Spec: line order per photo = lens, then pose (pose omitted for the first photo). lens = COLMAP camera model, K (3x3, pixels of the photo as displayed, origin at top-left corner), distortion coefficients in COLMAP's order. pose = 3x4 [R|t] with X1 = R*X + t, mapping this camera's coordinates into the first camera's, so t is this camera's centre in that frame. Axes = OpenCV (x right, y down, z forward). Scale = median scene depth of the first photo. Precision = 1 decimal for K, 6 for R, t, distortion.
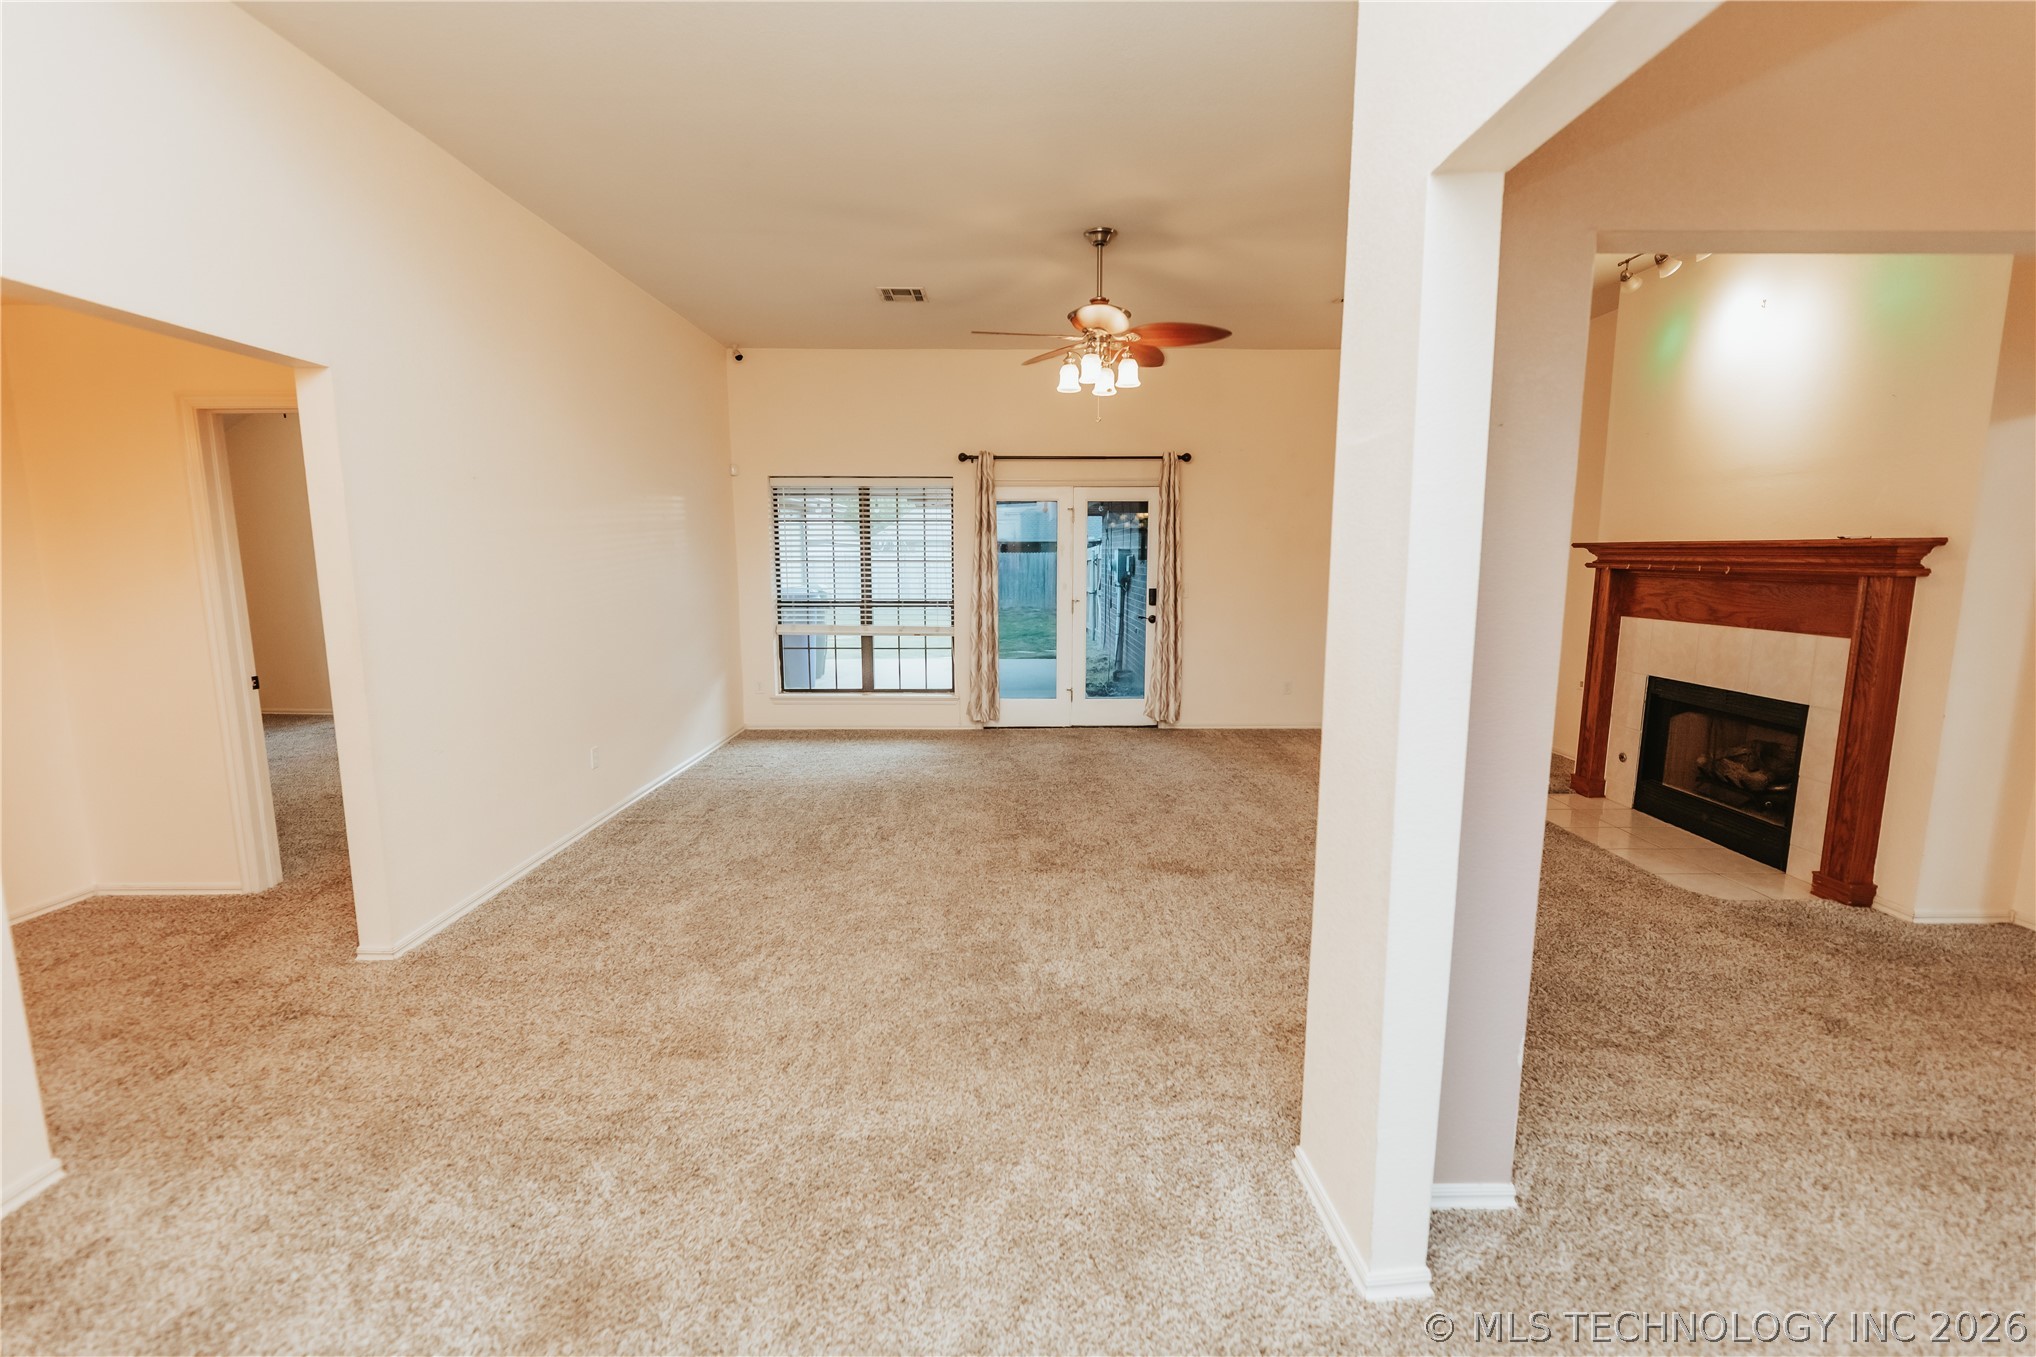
lens RADIAL K [[834.1, 0, 1018.0], [0, 834.1, 678.5], [0, 0, 1]] dist [0.000372, -0.000054]
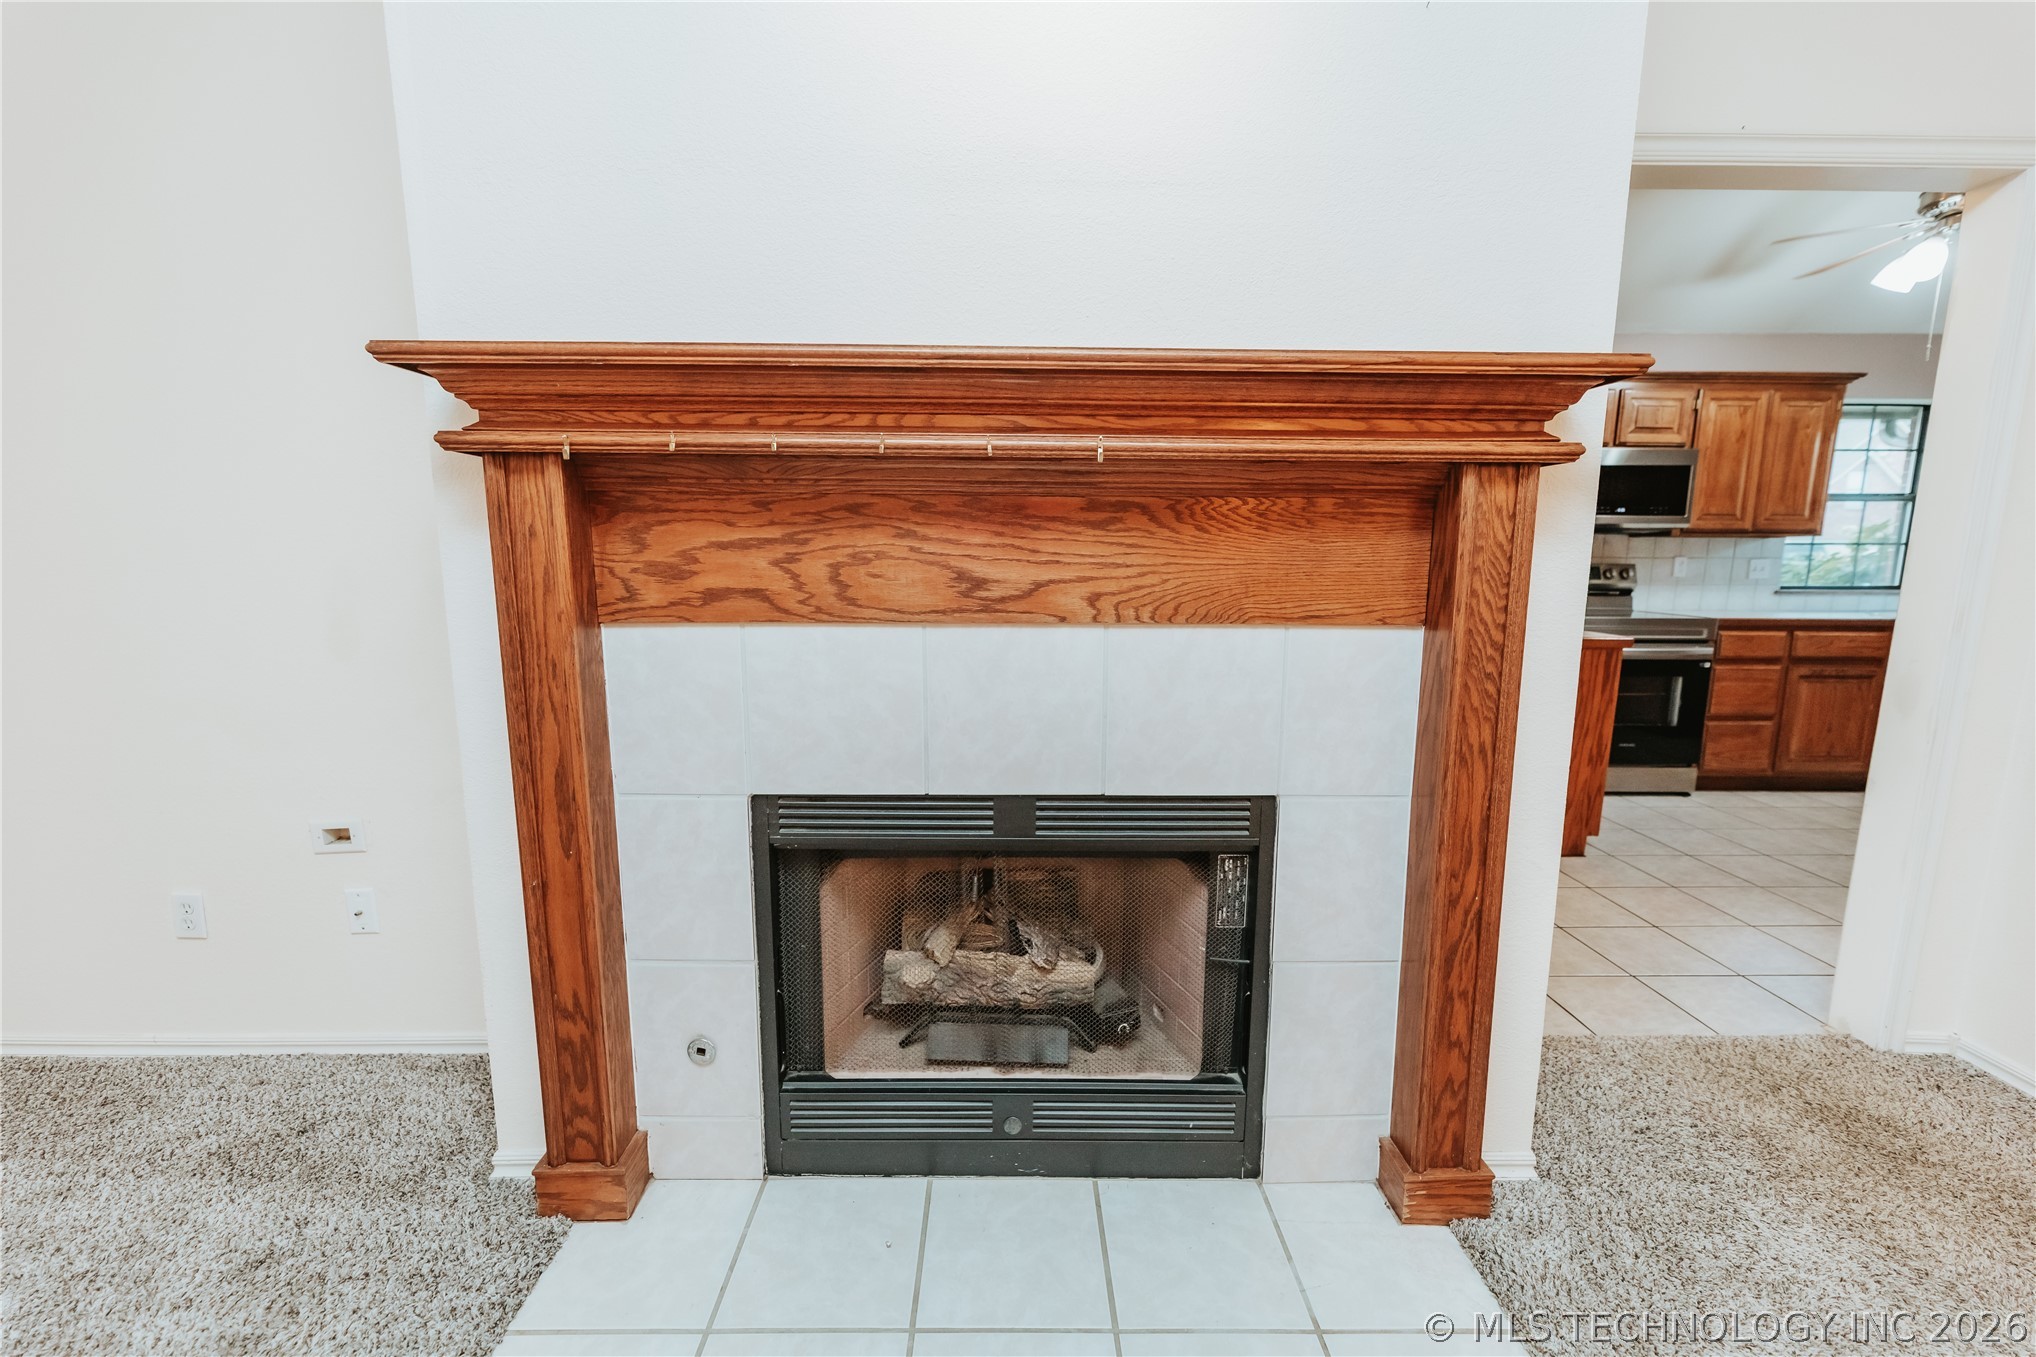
lens RADIAL K [[824.9, 0, 1018.0], [0, 824.9, 678.5], [0, 0, 1]] dist [0.000553, 0.000315]
pose [[-0.005623, -0.148965, 0.988826, 0.538745], [0.139854, 0.979006, 0.148281, -0.098922], [-0.990156, 0.139125, 0.015329, 1.076300]]
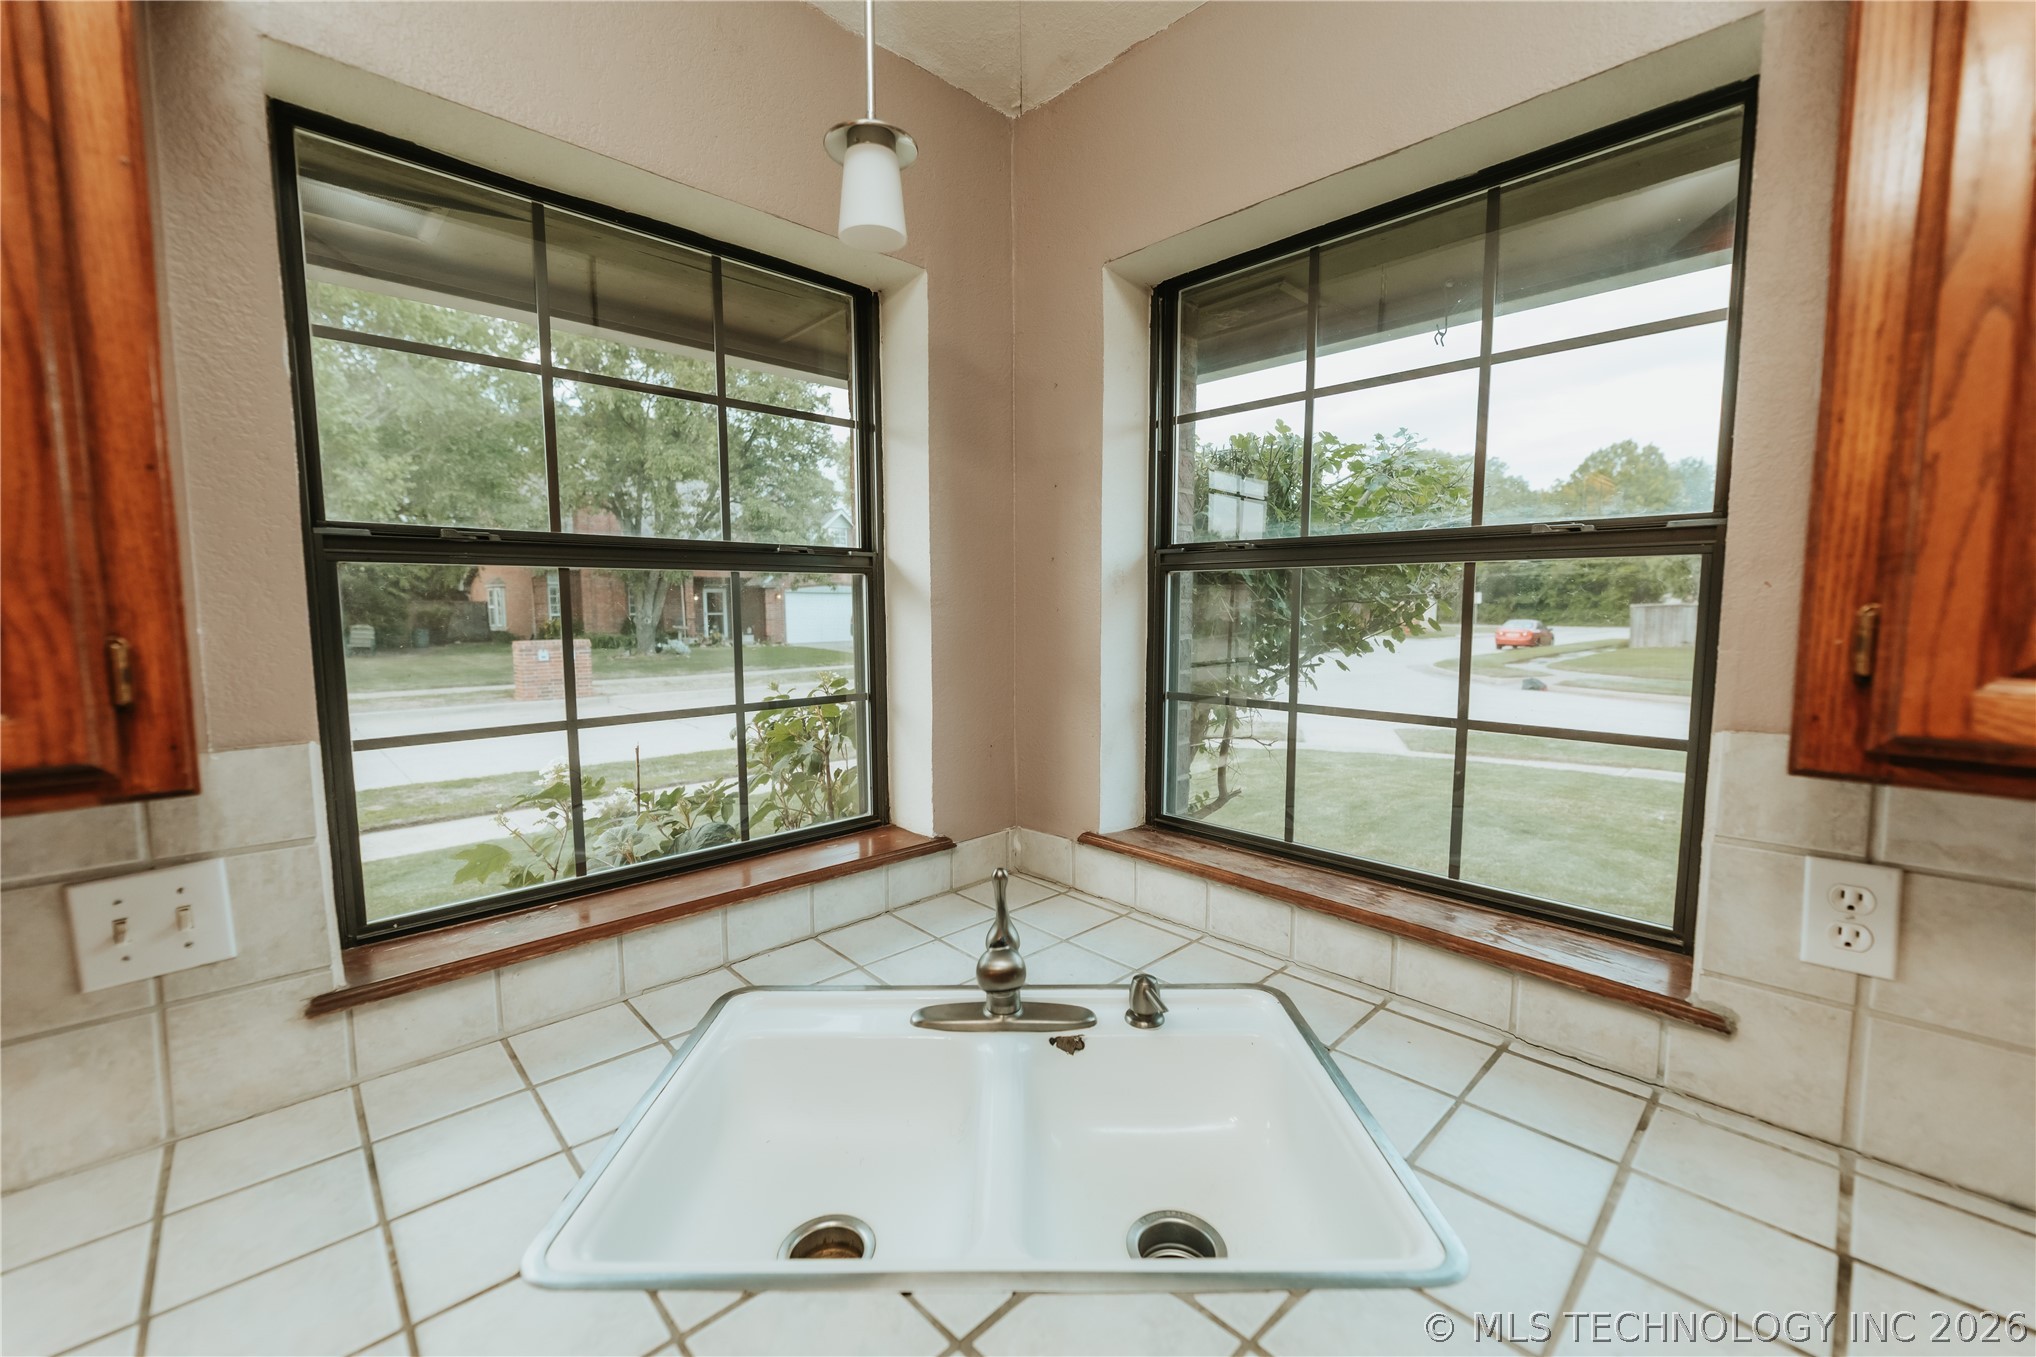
lens RADIAL K [[807.6, 0, 1018.0], [0, 807.6, 678.5], [0, 0, 1]] dist [-0.011460, -0.000012]
pose [[-0.685240, -0.064584, 0.725448, 1.458107], [0.107618, 0.976148, 0.188557, -0.003355], [-0.720322, 0.207278, -0.661946, -0.060740]]
